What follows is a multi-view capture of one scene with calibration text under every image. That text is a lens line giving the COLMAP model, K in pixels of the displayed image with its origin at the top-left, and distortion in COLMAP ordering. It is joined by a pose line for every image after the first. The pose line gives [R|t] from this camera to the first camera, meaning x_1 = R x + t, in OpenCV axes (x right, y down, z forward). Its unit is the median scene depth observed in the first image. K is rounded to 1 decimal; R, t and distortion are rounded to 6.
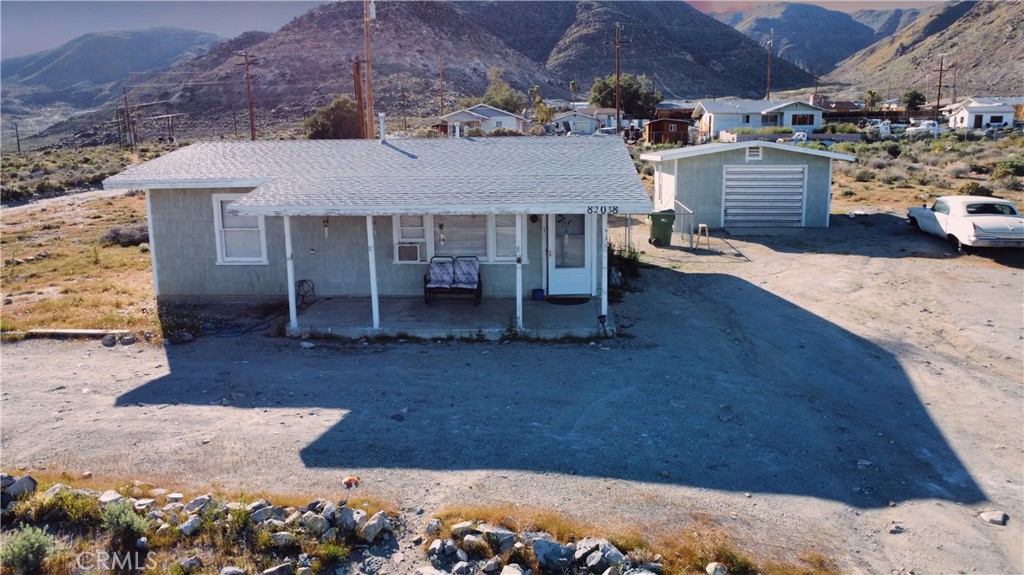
lens RADIAL K [[747.5, 0, 512.0], [0, 747.5, 287.5], [0, 0, 1]] dist [-0.016081, -0.025469]
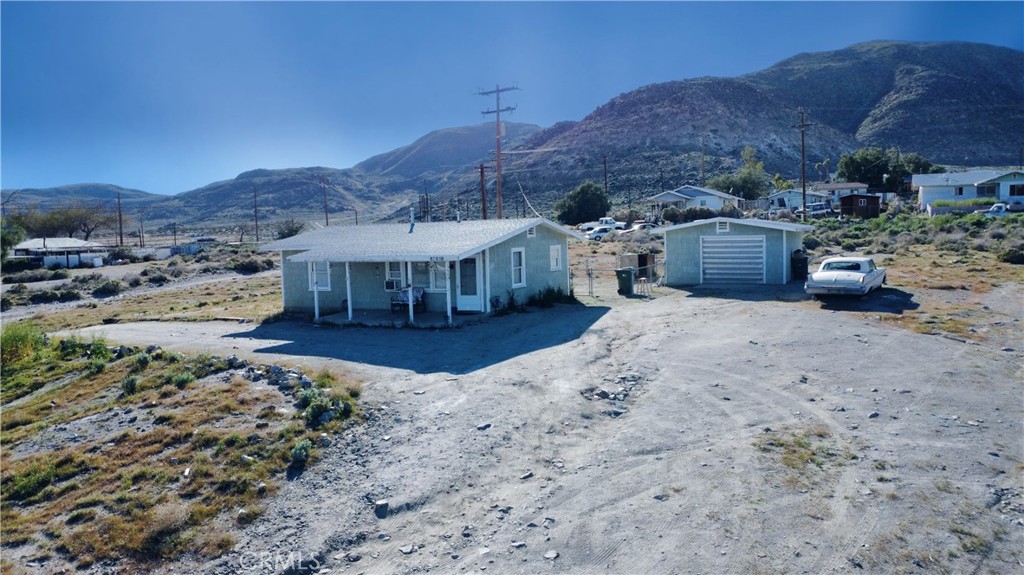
lens RADIAL K [[747.5, 0, 512.0], [0, 747.5, 287.5], [0, 0, 1]] dist [-0.016081, -0.025469]
pose [[0.919382, 0.016307, -0.393027, 0.138705], [-0.056142, 0.994351, -0.090073, 0.017483], [0.389338, 0.104877, 0.915105, -0.089736]]
